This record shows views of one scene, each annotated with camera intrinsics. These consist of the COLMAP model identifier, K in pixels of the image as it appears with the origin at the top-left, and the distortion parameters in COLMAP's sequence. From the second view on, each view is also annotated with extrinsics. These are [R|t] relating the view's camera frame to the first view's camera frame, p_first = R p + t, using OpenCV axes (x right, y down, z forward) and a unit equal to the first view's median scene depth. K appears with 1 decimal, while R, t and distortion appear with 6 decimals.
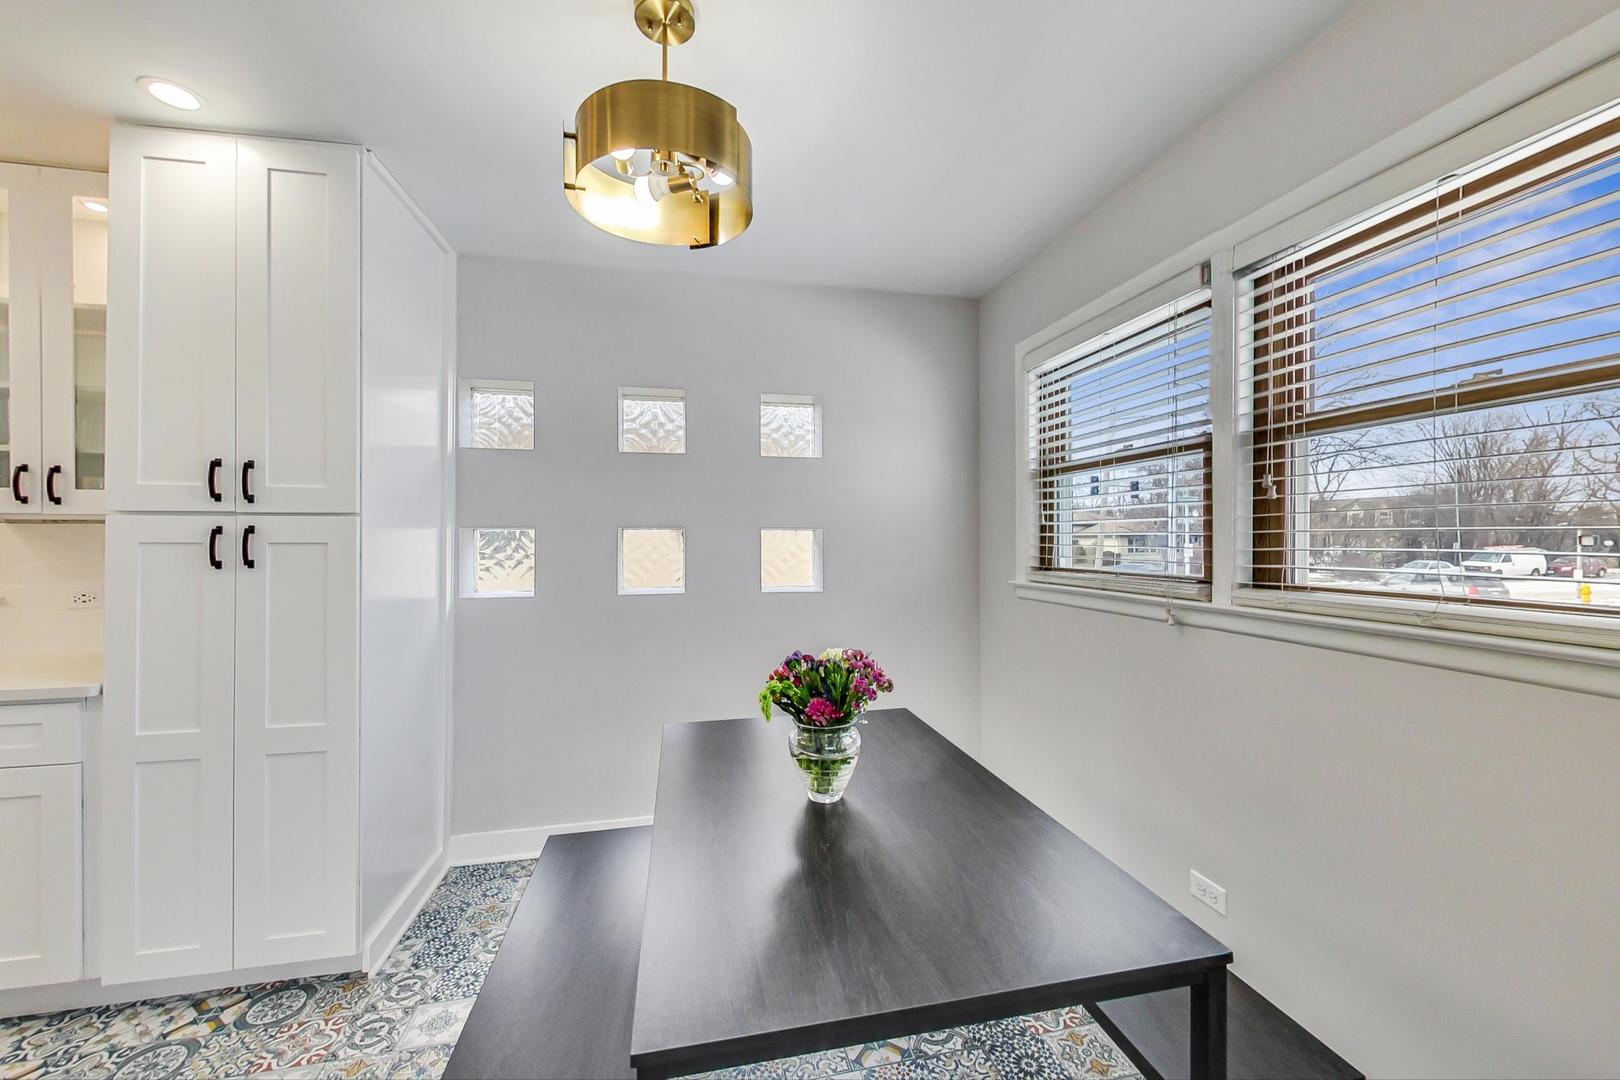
lens RADIAL K [[630.7, 0, 810.0], [0, 630.7, 540.0], [0, 0, 1]] dist [0.001781, 0.000264]
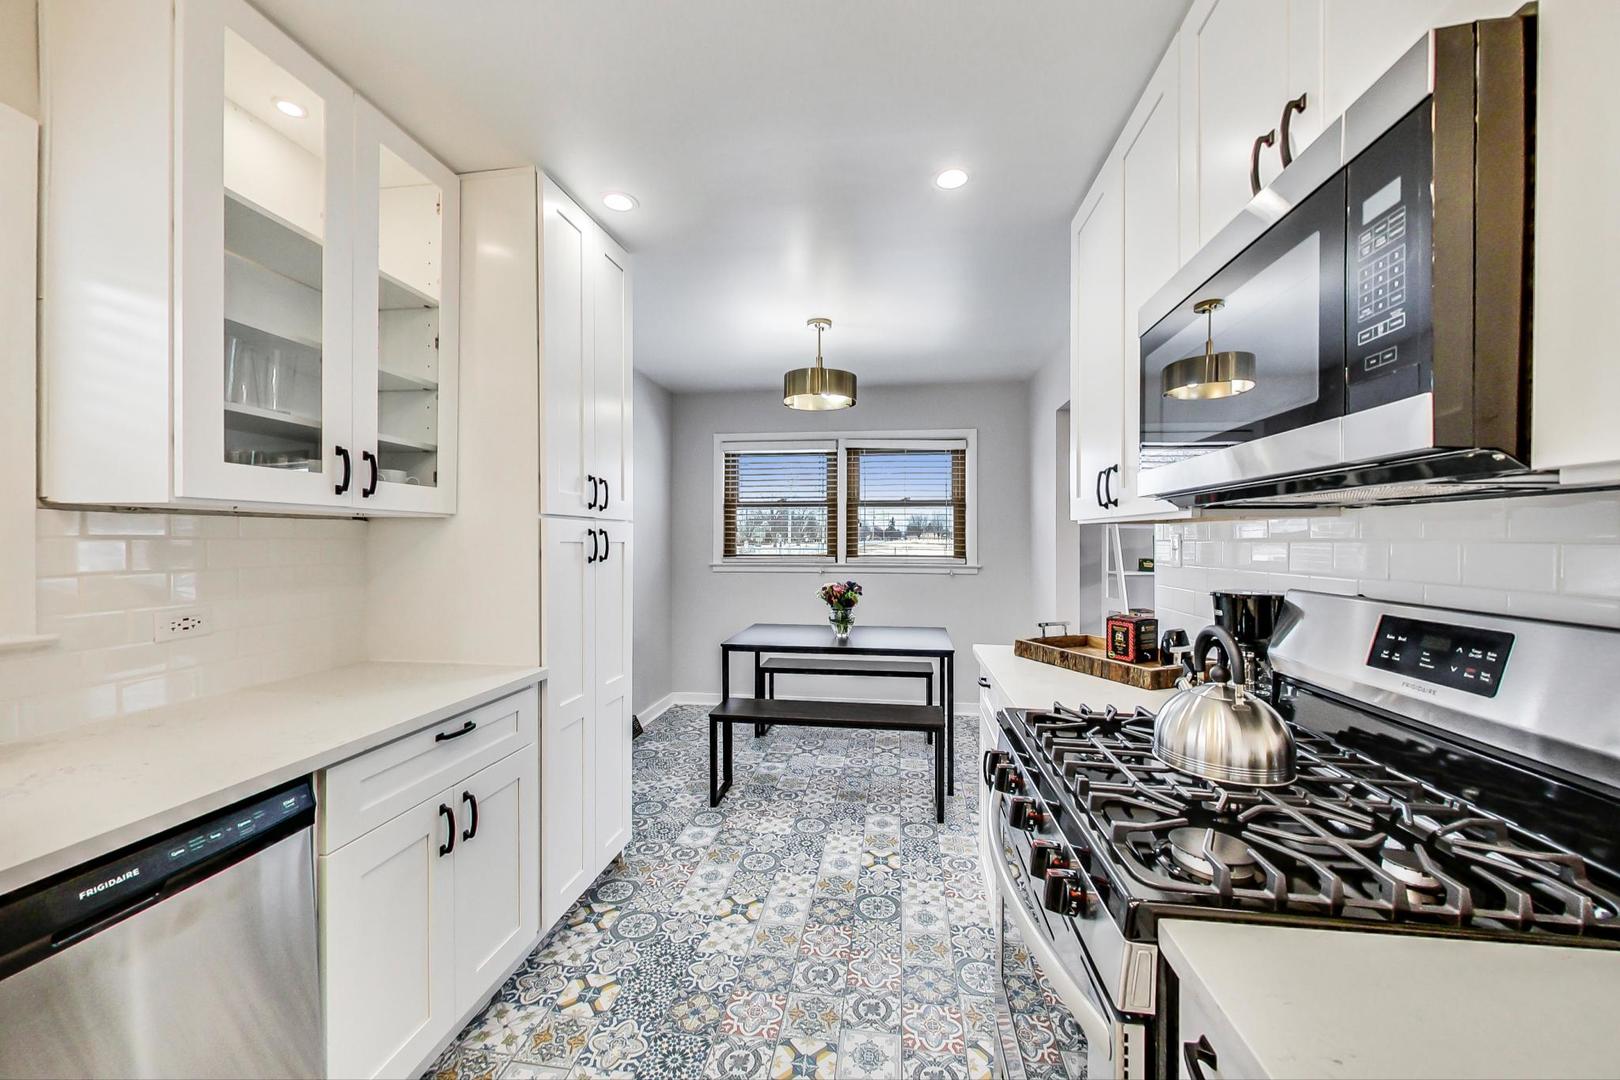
lens RADIAL K [[630.7, 0, 810.0], [0, 630.7, 540.0], [0, 0, 1]] dist [0.001781, 0.000264]
pose [[0.340620, 0.002282, 0.940198, -1.915121], [-0.000480, 0.999997, -0.002254, 0.003564], [-0.940201, 0.000317, 0.340620, 0.162488]]
